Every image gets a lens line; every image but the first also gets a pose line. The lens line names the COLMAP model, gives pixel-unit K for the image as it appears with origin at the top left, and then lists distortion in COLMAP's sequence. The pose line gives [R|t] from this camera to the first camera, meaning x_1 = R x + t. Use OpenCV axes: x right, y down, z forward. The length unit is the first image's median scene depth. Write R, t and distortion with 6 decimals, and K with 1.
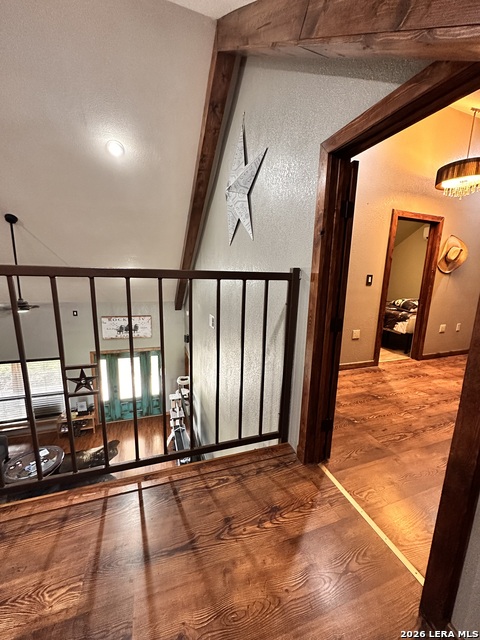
lens RADIAL K [[254.8, 0, 241.6], [0, 254.8, 319.6], [0, 0, 1]] dist [-0.003122, 0.000482]
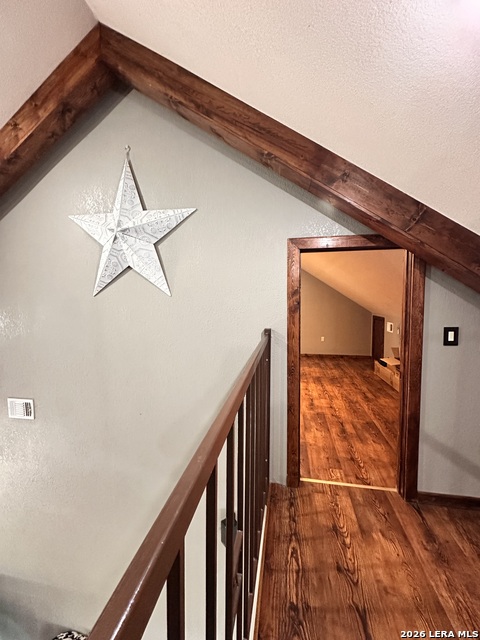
lens RADIAL K [[254.8, 0, 241.6], [0, 254.8, 319.4], [0, 0, 1]] dist [-0.003122, 0.000482]
pose [[0.499844, -0.096677, 0.860703, -0.437341], [0.181786, 0.983326, 0.004880, -0.138267], [-0.846823, 0.154024, 0.509085, 0.251425]]
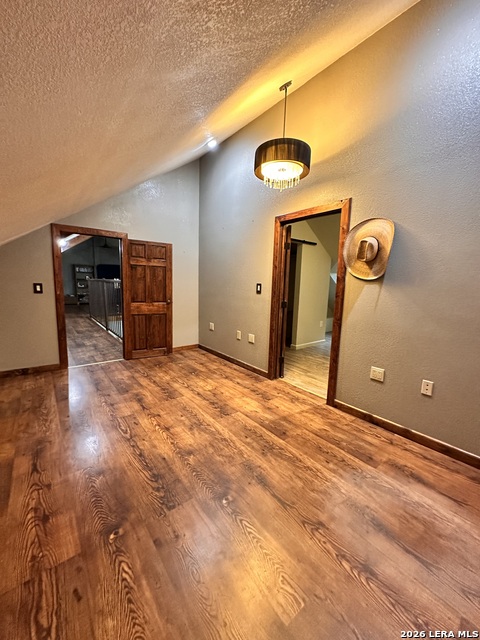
lens RADIAL K [[254.8, 0, 241.0], [0, 254.8, 319.6], [0, 0, 1]] dist [-0.003122, 0.000482]
pose [[0.321252, 0.114298, -0.940071, 1.497426], [-0.193071, 0.979744, 0.053144, -0.071783], [0.927103, 0.164428, 0.336813, 0.601832]]
